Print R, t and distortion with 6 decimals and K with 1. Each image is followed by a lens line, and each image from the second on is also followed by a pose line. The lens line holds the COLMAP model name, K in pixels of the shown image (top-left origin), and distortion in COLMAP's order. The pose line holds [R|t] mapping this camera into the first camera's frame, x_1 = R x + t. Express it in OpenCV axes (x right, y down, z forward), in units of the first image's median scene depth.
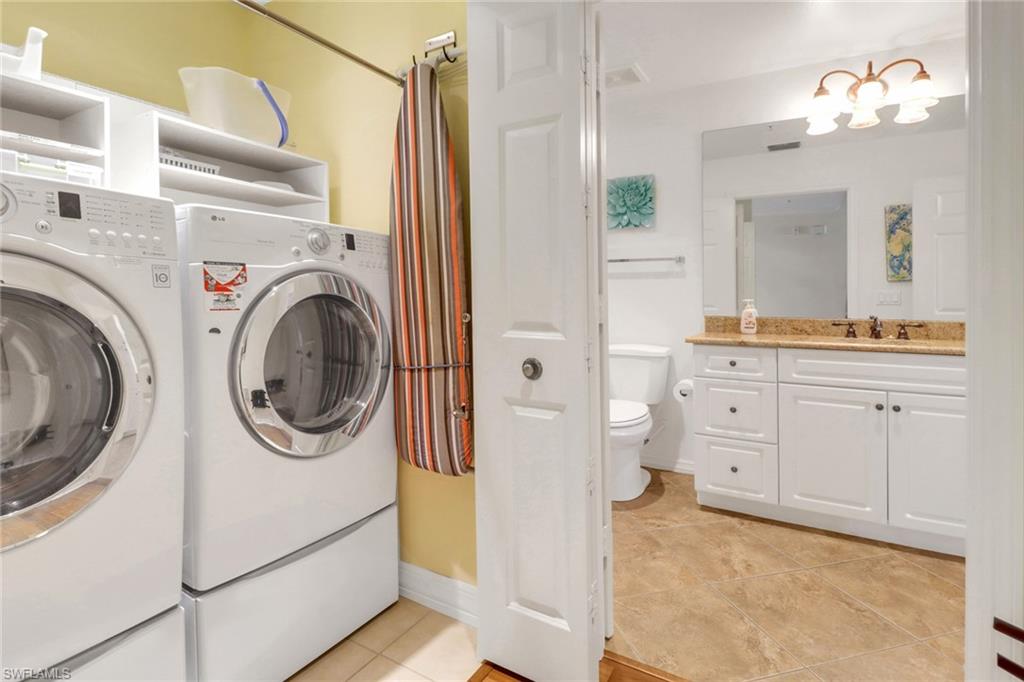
lens RADIAL K [[471.8, 0, 519.8], [0, 471.8, 323.2], [0, 0, 1]] dist [-0.001865, -0.000538]
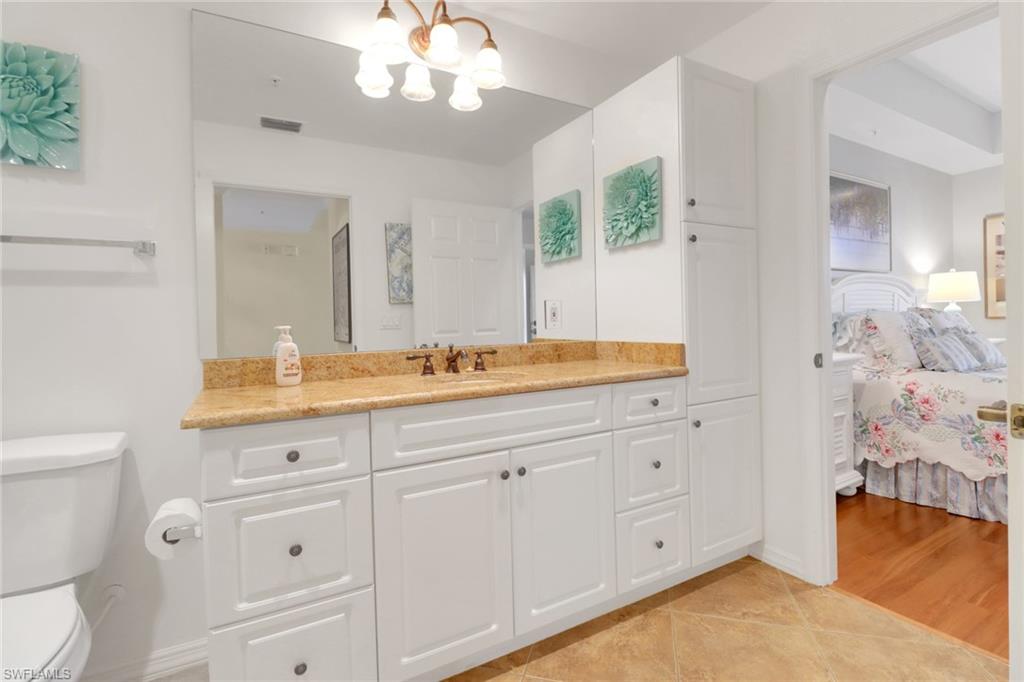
lens RADIAL K [[503.1, 0, 510.5], [0, 503.1, 311.3], [0, 0, 1]] dist [-0.000560, -0.018886]
pose [[0.533826, -0.001717, 0.845593, 0.115684], [0.073495, 0.996308, -0.044374, -0.021552], [-0.842394, 0.085835, 0.531981, 0.456997]]
